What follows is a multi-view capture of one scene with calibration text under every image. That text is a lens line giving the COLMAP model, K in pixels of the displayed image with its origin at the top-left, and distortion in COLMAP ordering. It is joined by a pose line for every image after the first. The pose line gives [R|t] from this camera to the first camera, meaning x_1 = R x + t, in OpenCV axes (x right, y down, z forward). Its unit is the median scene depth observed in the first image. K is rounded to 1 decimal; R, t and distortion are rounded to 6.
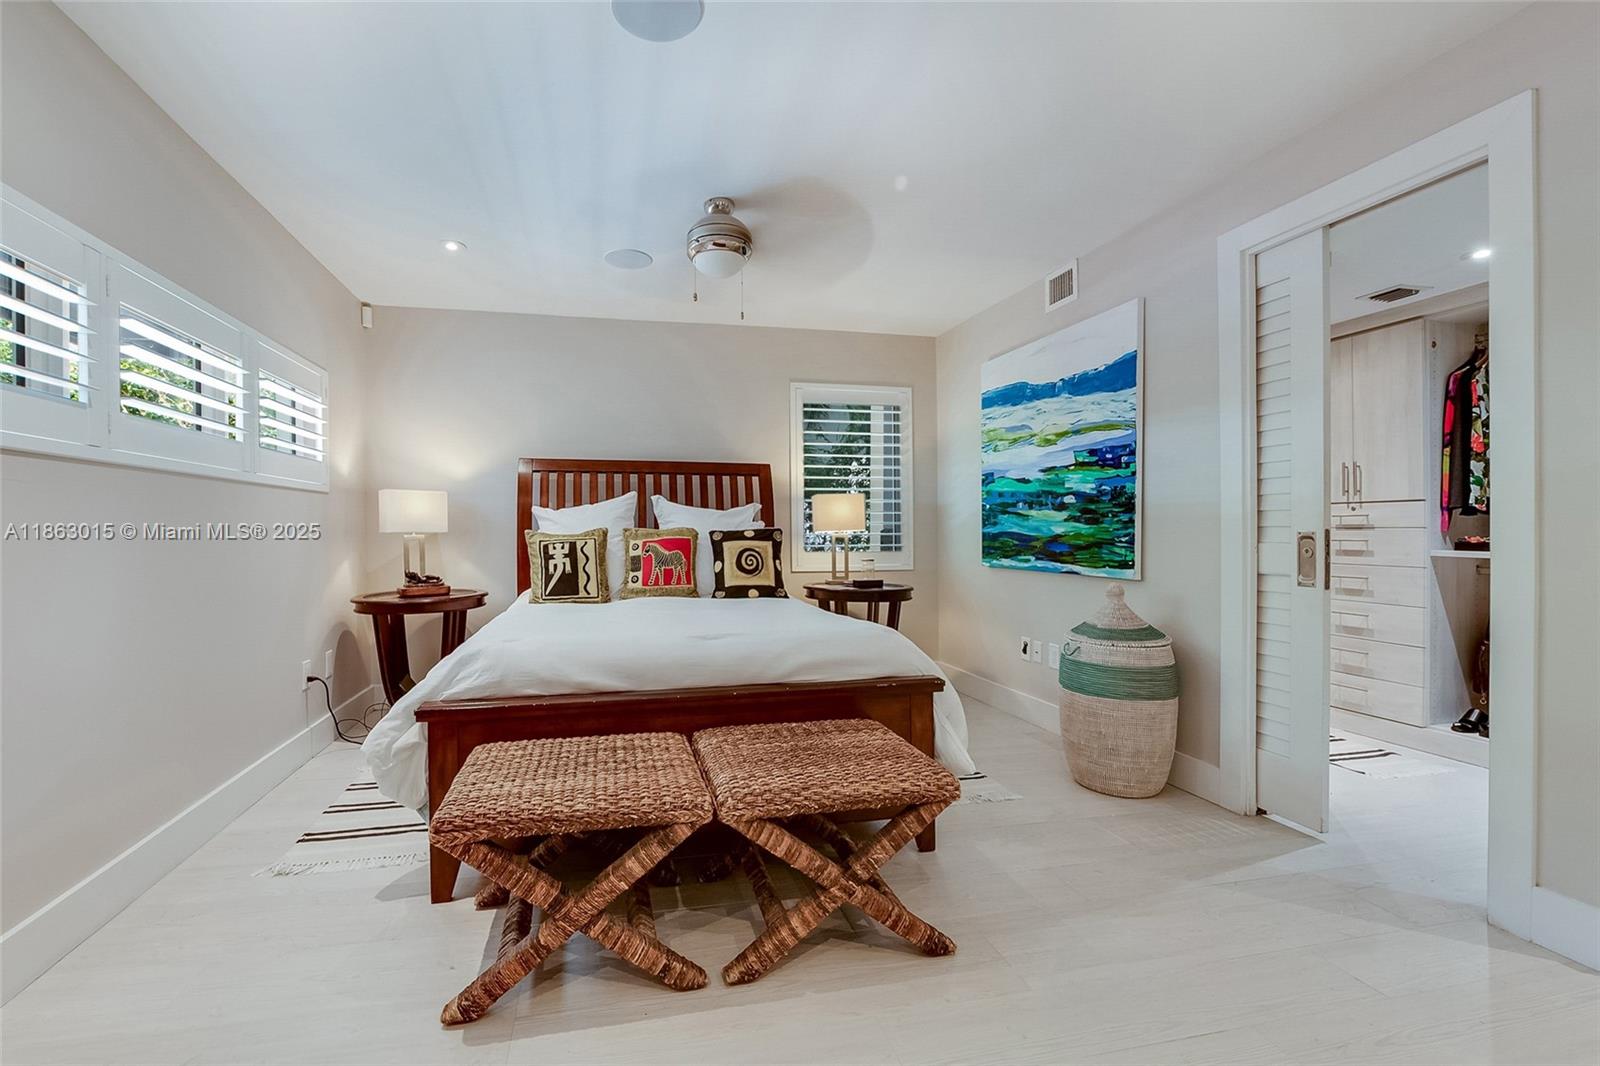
lens RADIAL K [[690.0, 0, 741.1], [0, 690.0, 533.0], [0, 0, 1]] dist [-0.000489, -0.000045]
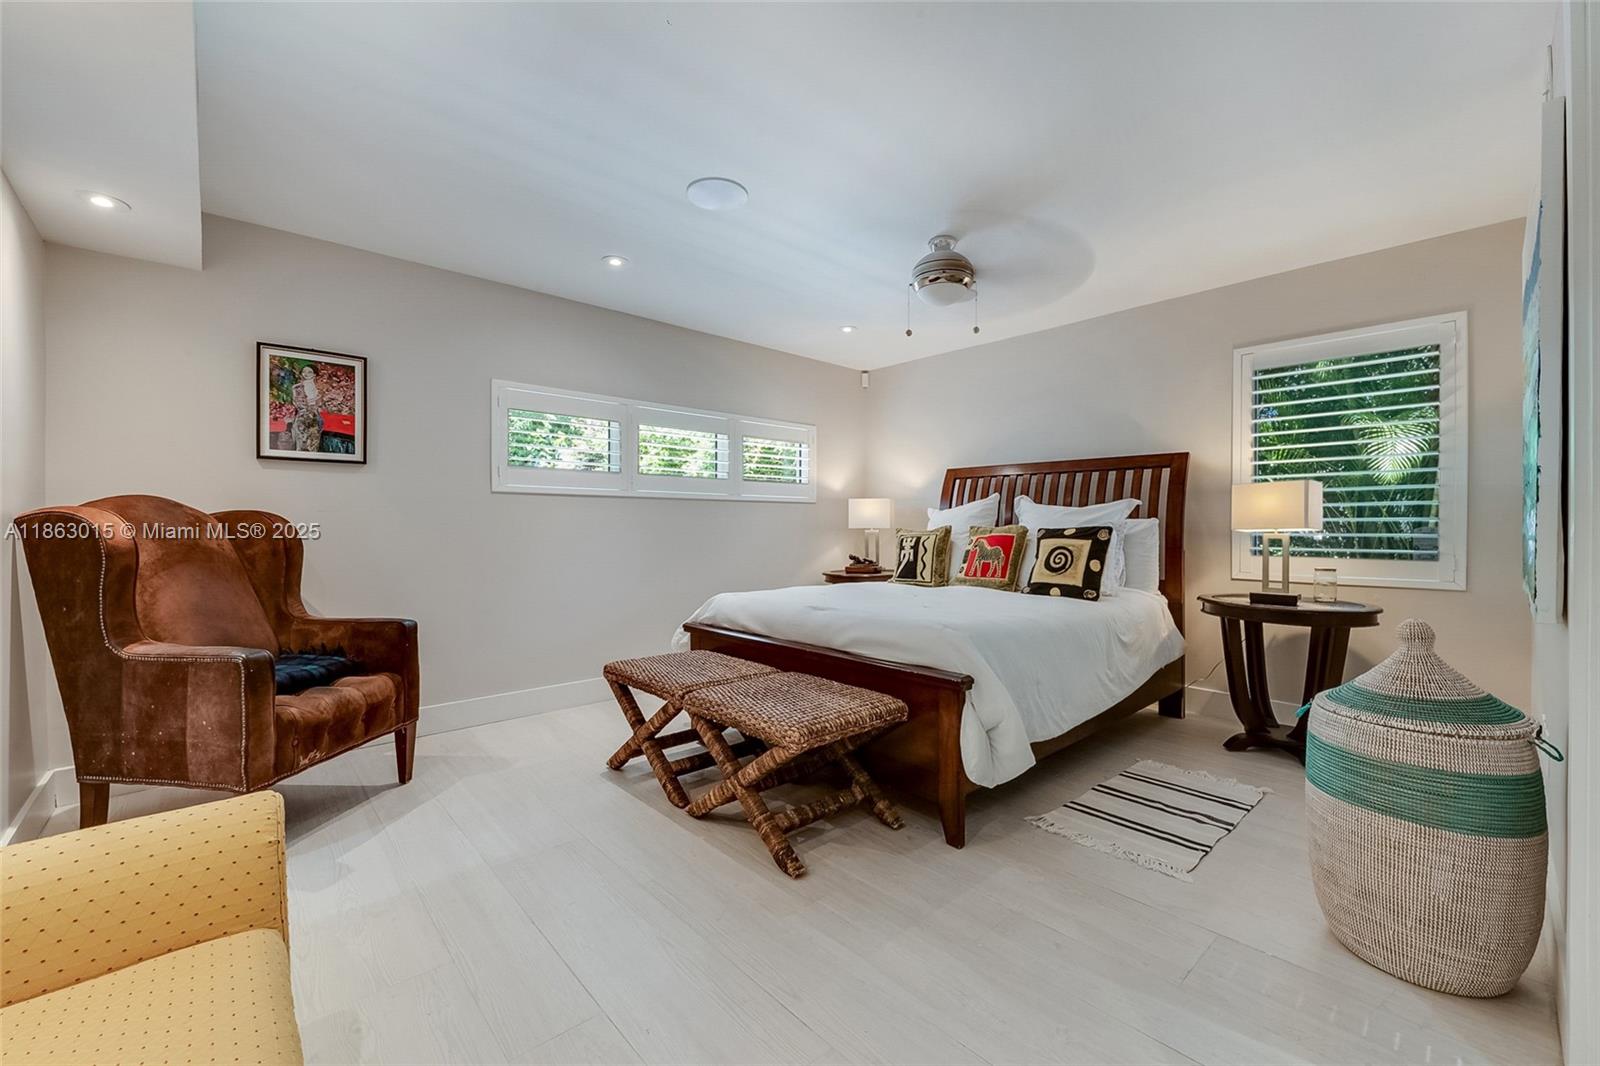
lens RADIAL K [[639.8, 0, 785.8], [0, 639.8, 527.4], [0, 0, 1]] dist [-0.010416, -0.000387]
pose [[0.496933, 0.004266, -0.867778, 0.611706], [-0.006025, 0.999981, 0.001465, -0.003939], [0.867768, 0.004500, 0.496949, 0.205543]]
